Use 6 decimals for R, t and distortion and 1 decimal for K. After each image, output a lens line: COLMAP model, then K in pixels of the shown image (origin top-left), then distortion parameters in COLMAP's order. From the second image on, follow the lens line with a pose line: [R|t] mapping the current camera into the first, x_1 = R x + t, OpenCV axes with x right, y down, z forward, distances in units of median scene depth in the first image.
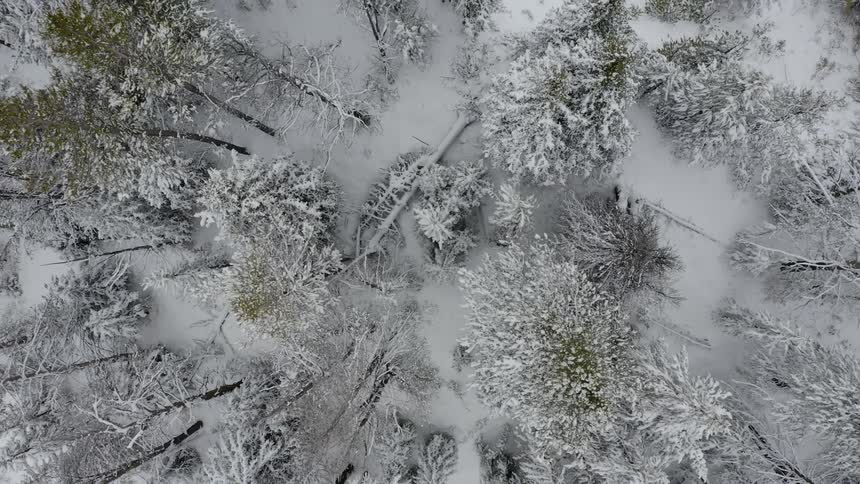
lens RADIAL K [[698.5, 0, 430.0], [0, 698.5, 242.0], [0, 0, 1]] dist [-0.180817, 0.010039]
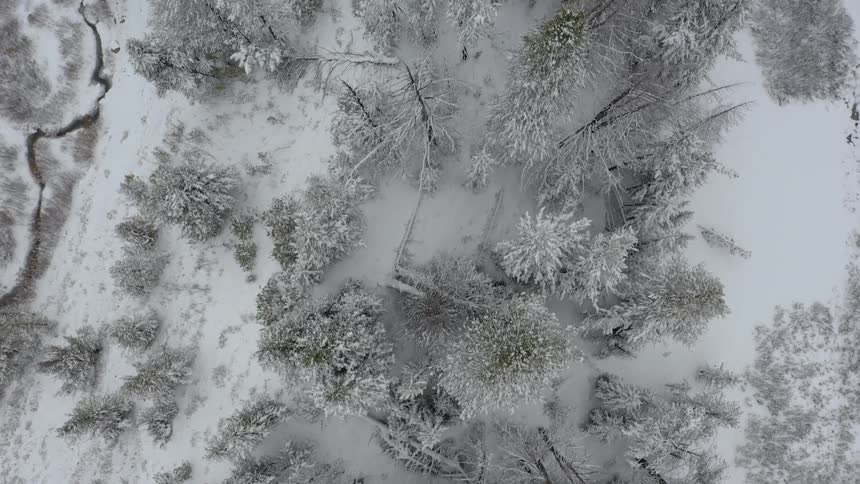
lens RADIAL K [[698.5, 0, 430.0], [0, 698.5, 242.0], [0, 0, 1]] dist [-0.180817, 0.010039]
pose [[-0.115587, -0.984265, 0.133647, 0.167014], [0.992751, -0.118933, -0.017310, 0.033574], [0.032933, 0.130678, 0.990878, -0.339247]]
